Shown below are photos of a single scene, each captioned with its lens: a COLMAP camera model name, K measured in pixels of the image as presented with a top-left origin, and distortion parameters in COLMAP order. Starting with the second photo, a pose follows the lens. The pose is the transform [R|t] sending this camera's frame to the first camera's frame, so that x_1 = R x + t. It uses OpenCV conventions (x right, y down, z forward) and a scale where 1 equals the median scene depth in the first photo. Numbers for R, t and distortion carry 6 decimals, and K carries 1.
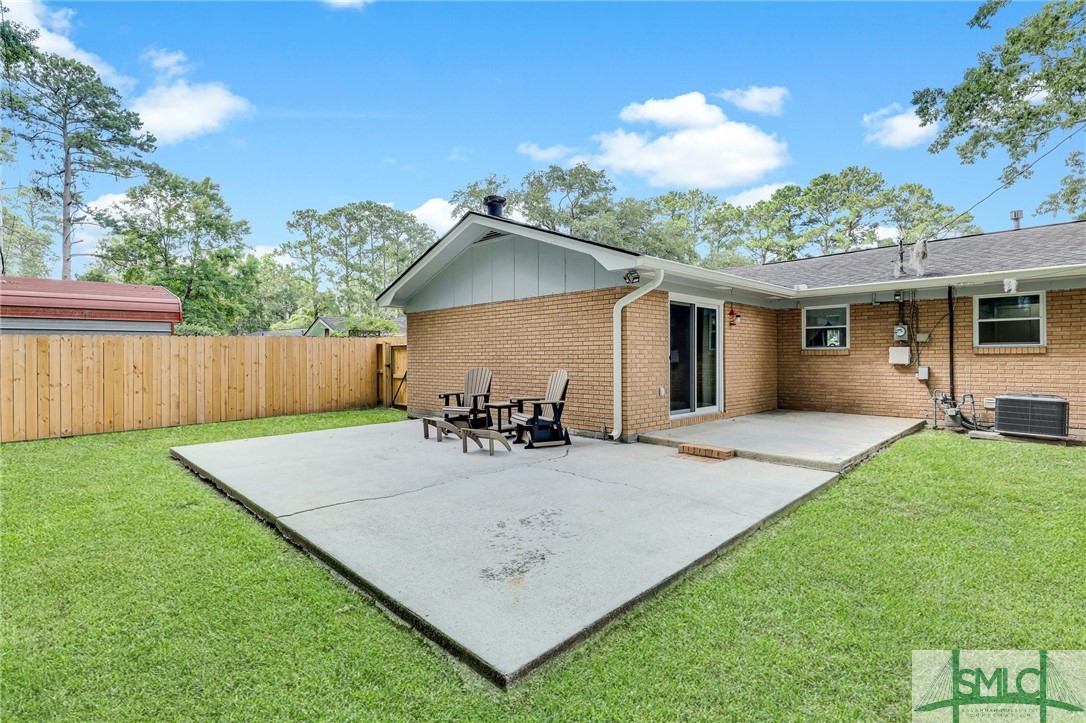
lens RADIAL K [[495.6, 0, 543.2], [0, 495.6, 353.9], [0, 0, 1]] dist [0.000533, -0.000002]
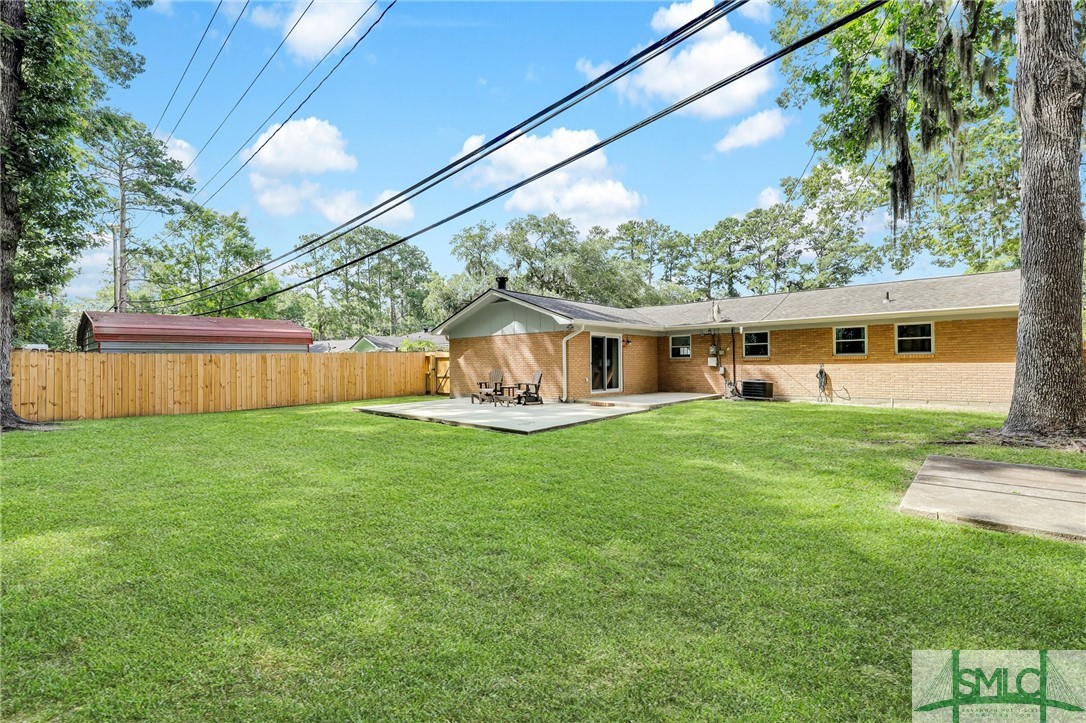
lens RADIAL K [[495.6, 0, 538.7], [0, 495.6, 360.8], [0, 0, 1]] dist [0.000533, -0.000002]
pose [[0.999165, -0.004806, 0.040569, -0.012426], [0.004787, 0.999988, 0.000576, -0.001661], [-0.040571, -0.000381, 0.999177, -0.285069]]
